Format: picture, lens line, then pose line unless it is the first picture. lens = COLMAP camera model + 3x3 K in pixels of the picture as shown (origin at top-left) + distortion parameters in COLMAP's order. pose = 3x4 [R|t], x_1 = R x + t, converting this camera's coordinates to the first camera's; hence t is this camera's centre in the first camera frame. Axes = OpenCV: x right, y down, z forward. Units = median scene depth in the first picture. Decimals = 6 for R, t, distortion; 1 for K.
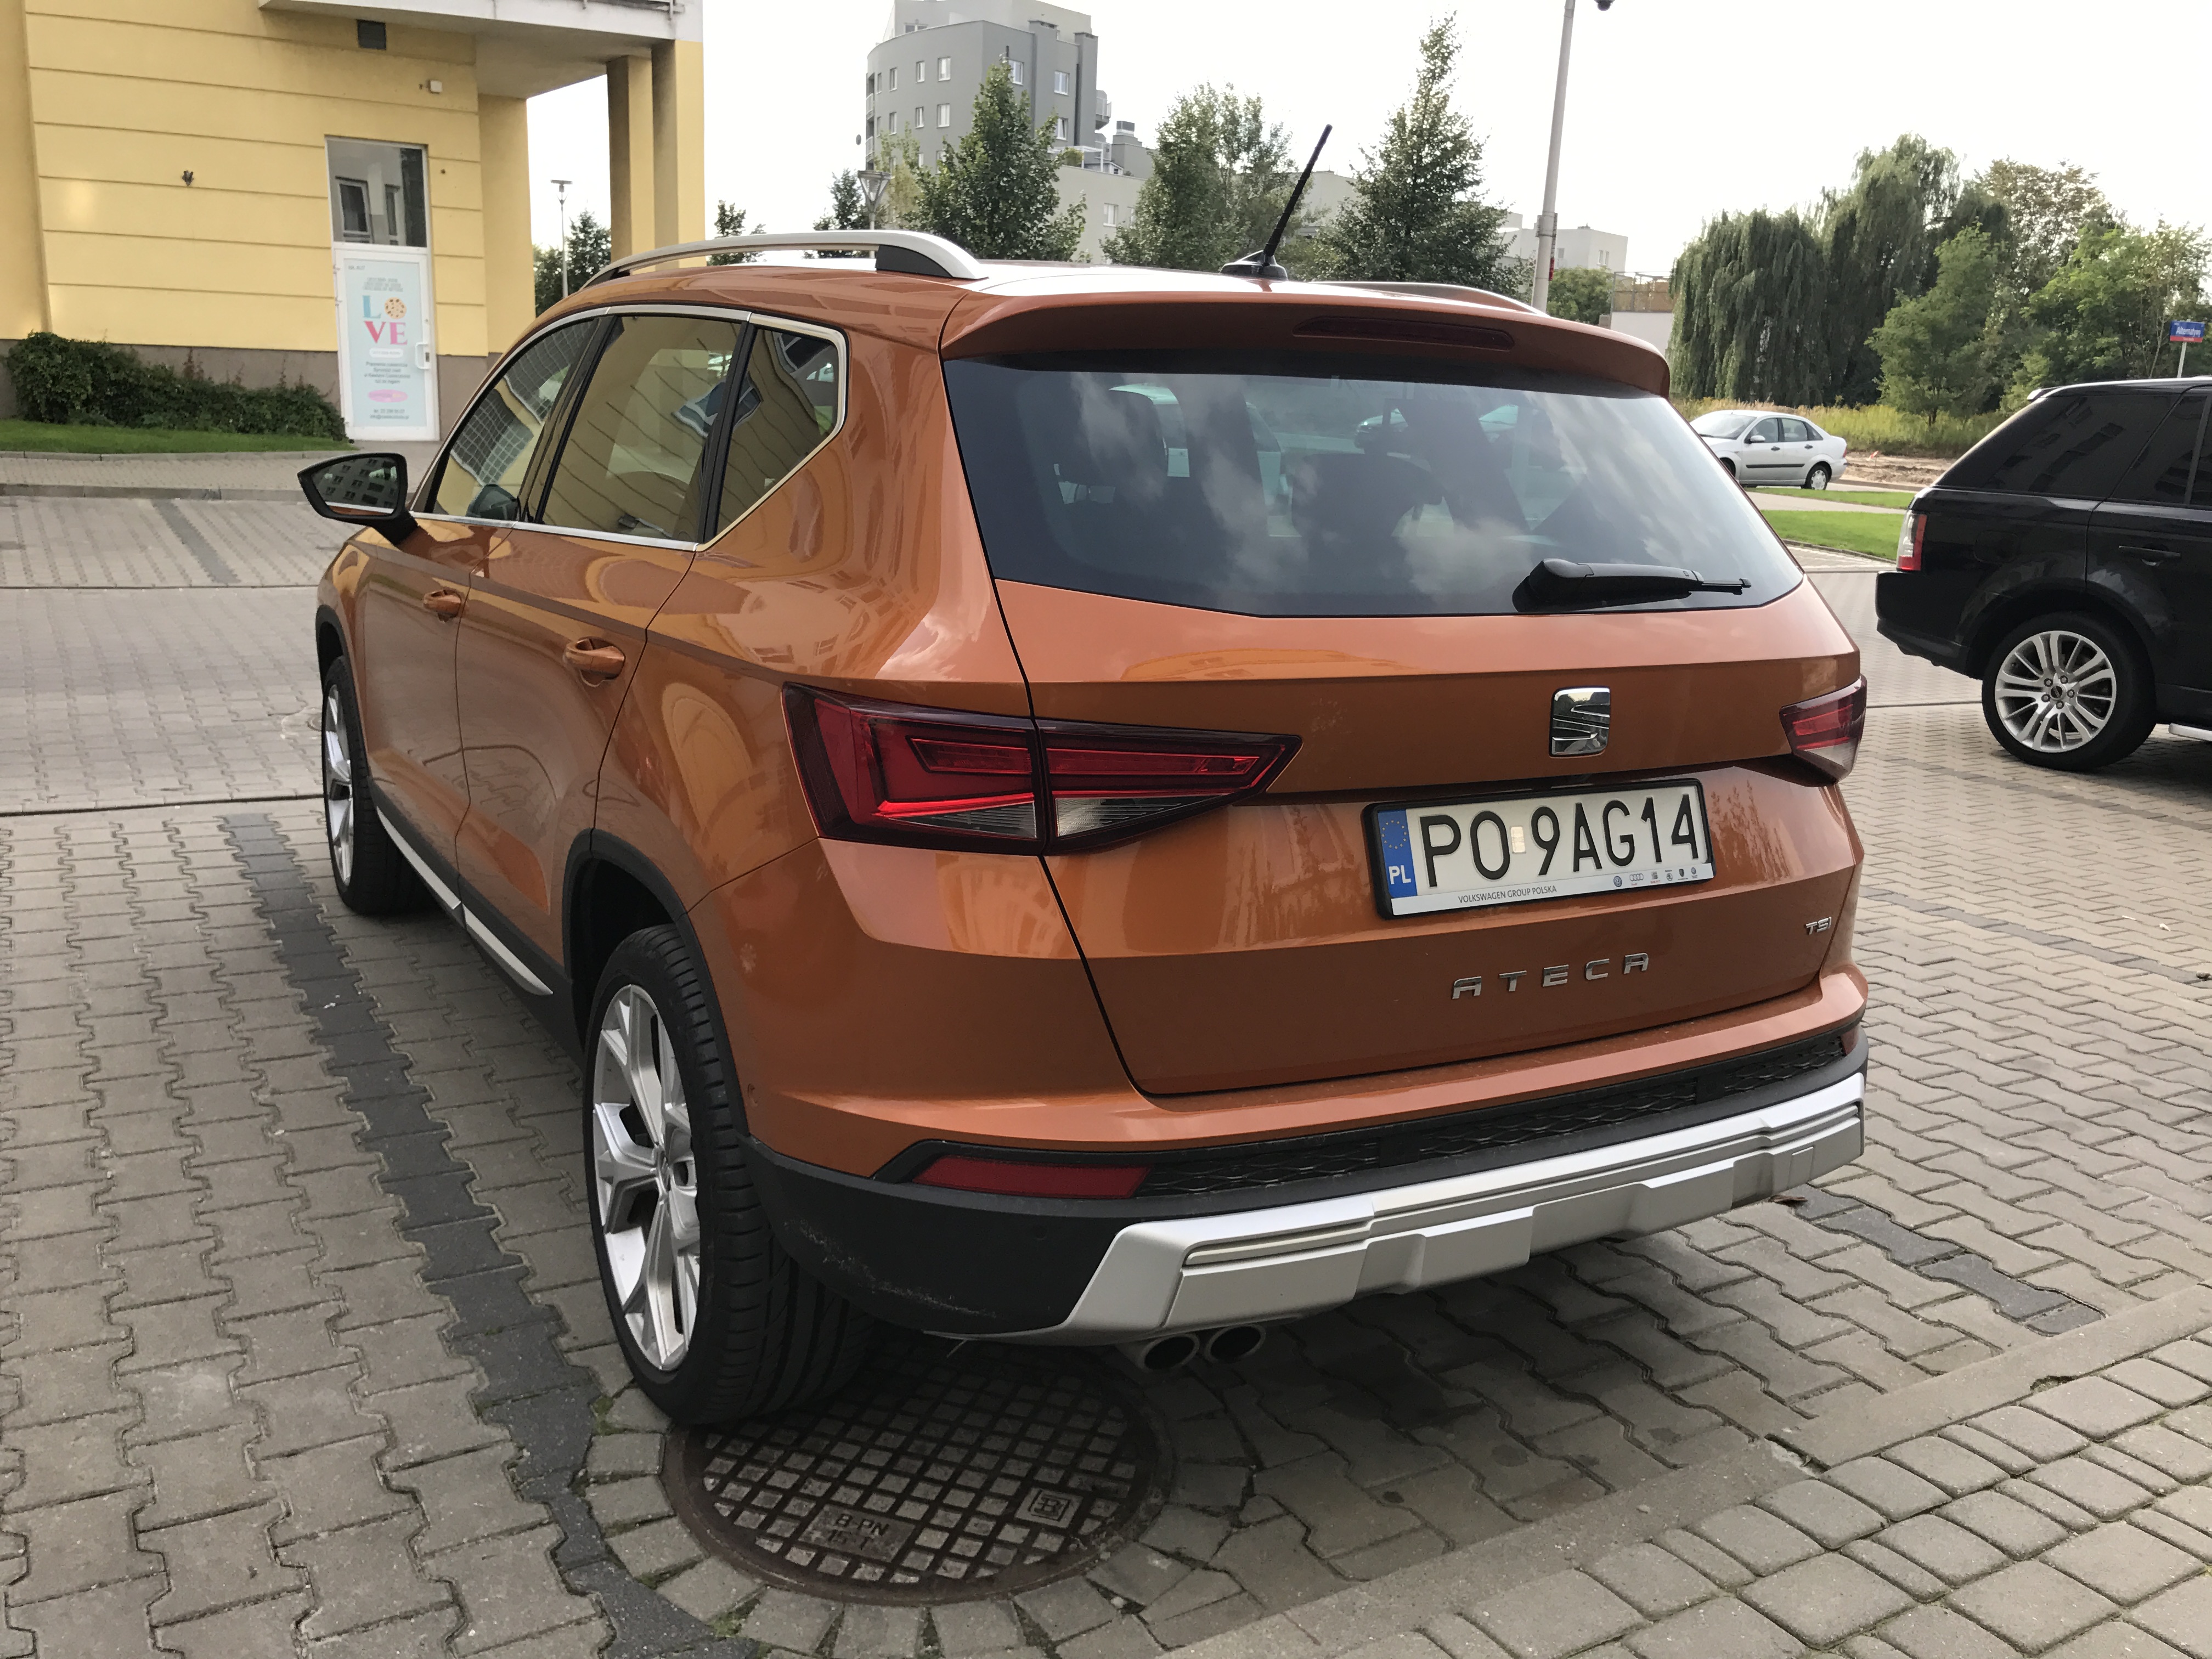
lens RADIAL K [[1825.5, 0, 1108.7], [0, 1825.5, 827.0], [0, 0, 1]] dist [0.022487, -0.023952]
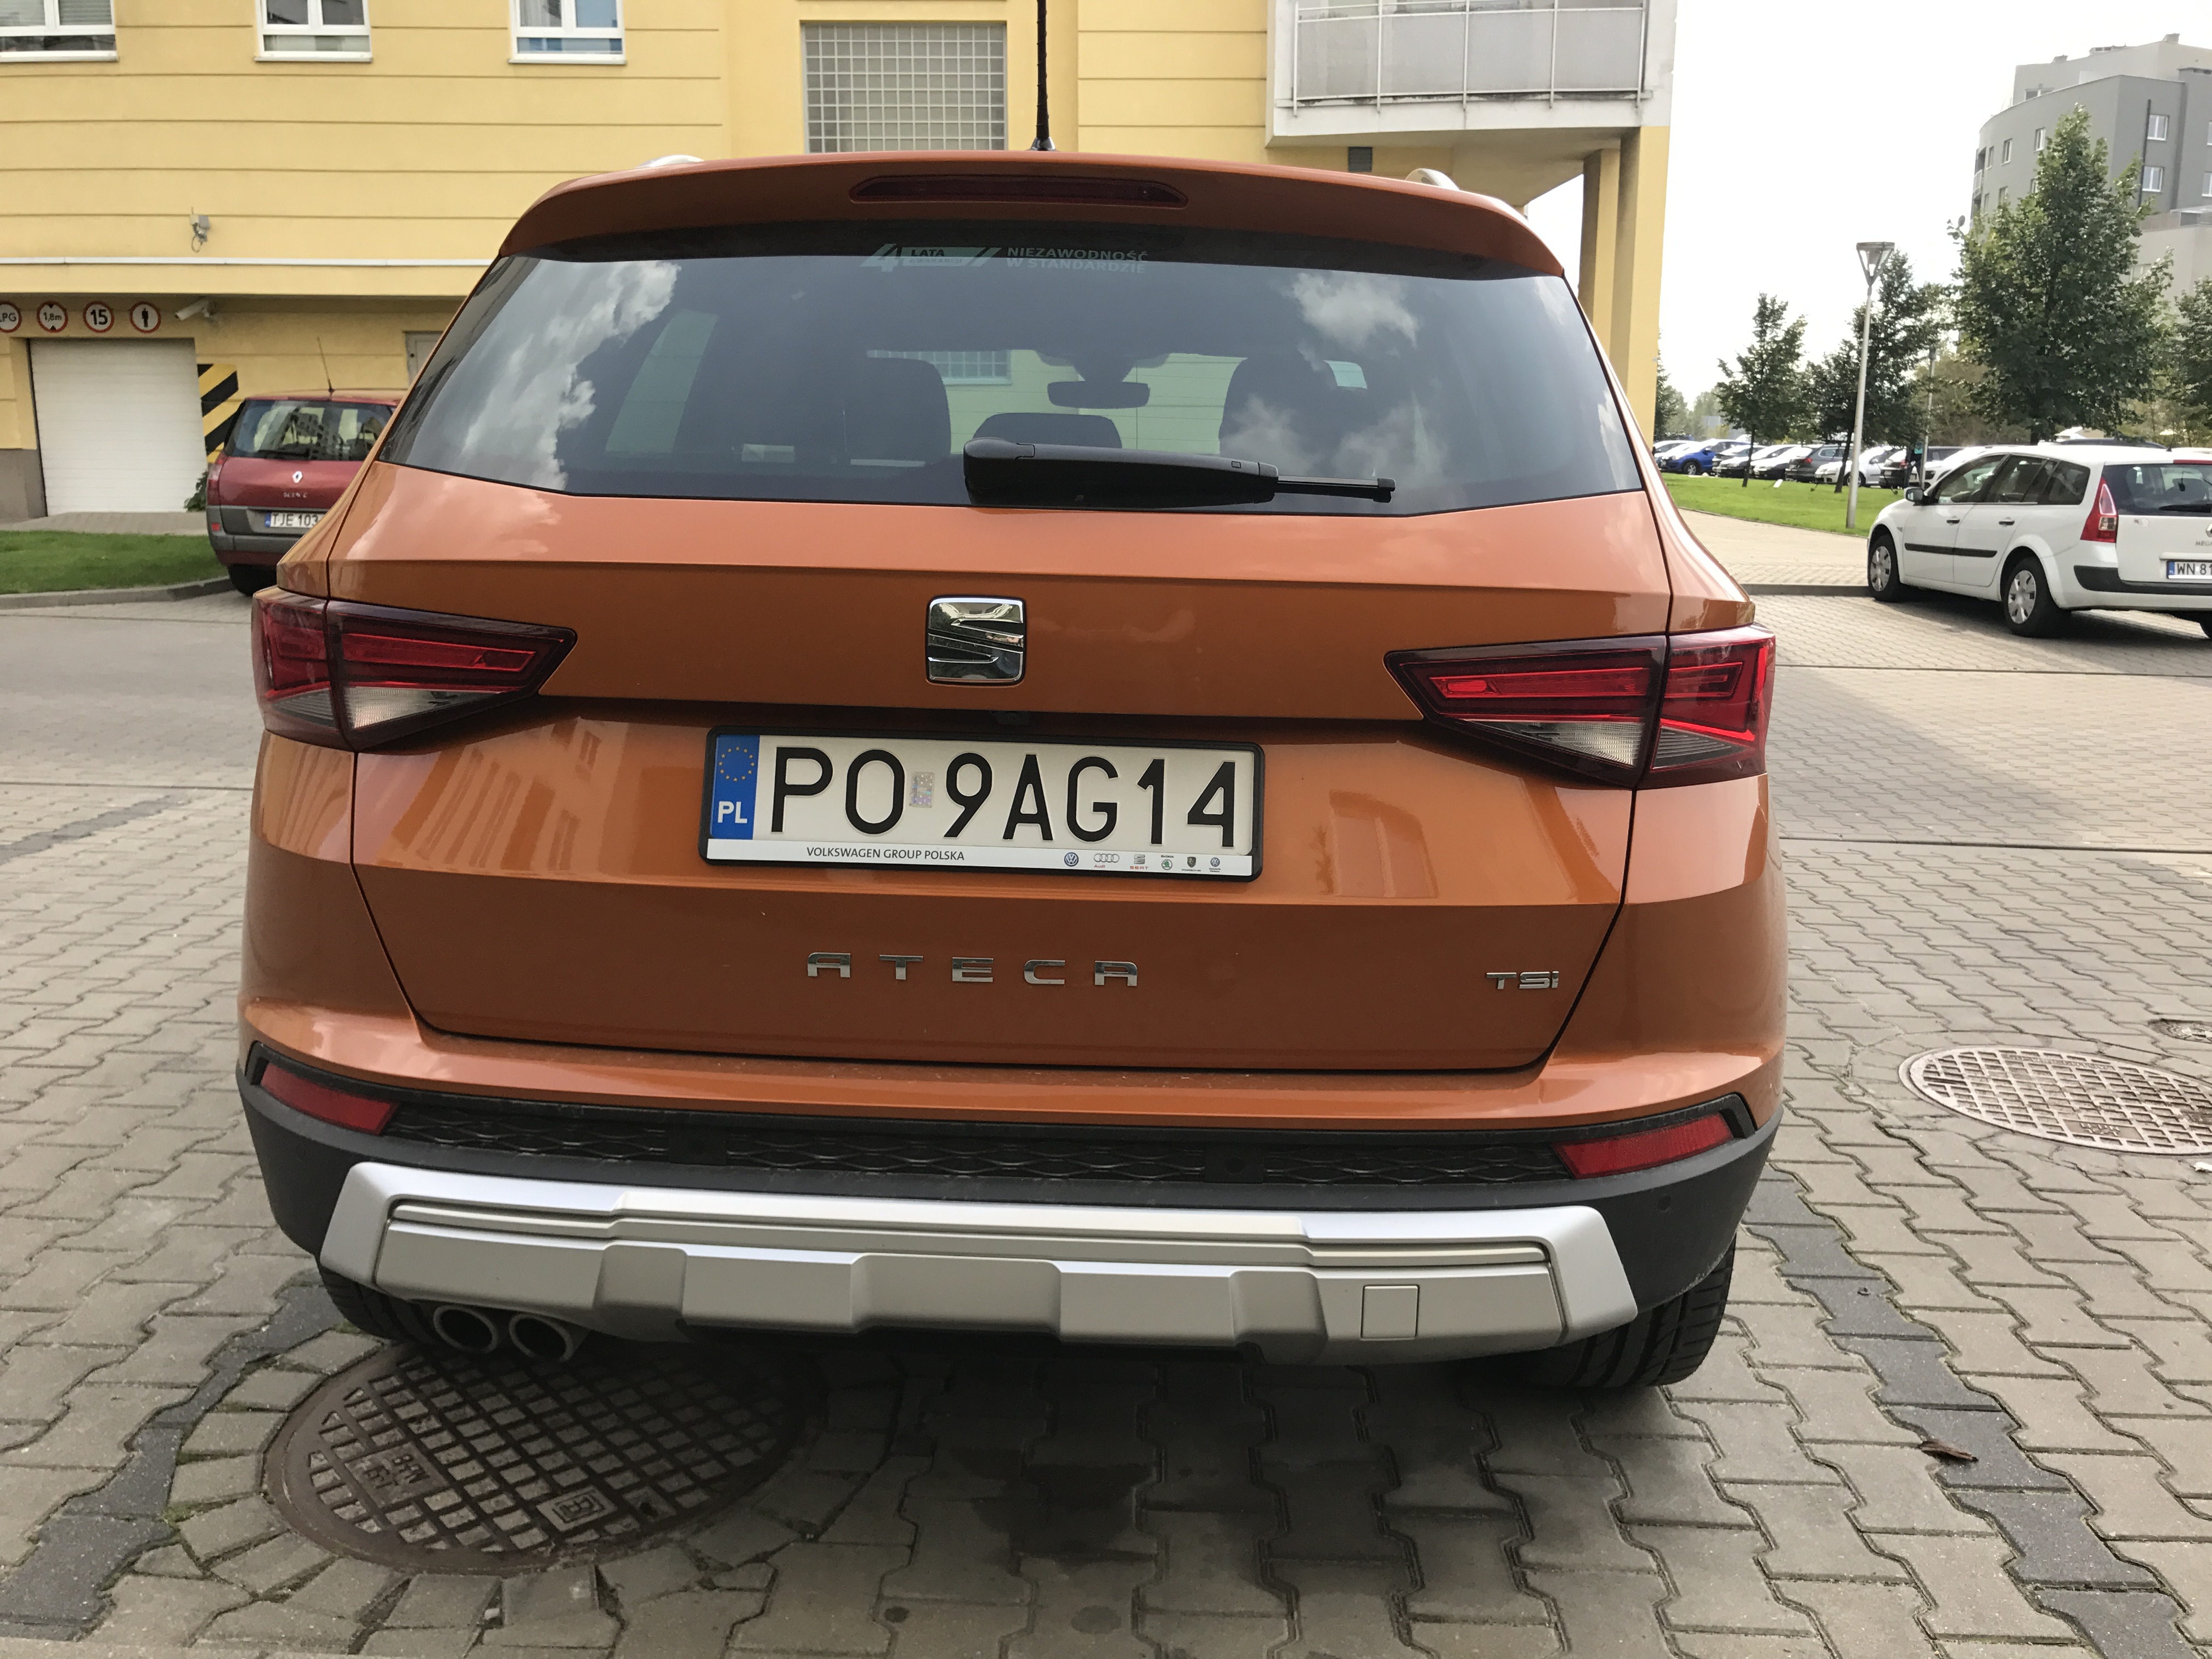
lens RADIAL K [[1825.5, 0, 1101.8], [0, 1825.5, 827.6], [0, 0, 1]] dist [0.022487, -0.023952]
pose [[0.845489, 0.073695, -0.528884, 0.678607], [-0.103237, 0.994304, -0.026491, 0.034613], [0.523919, 0.076998, 0.848281, 0.357247]]
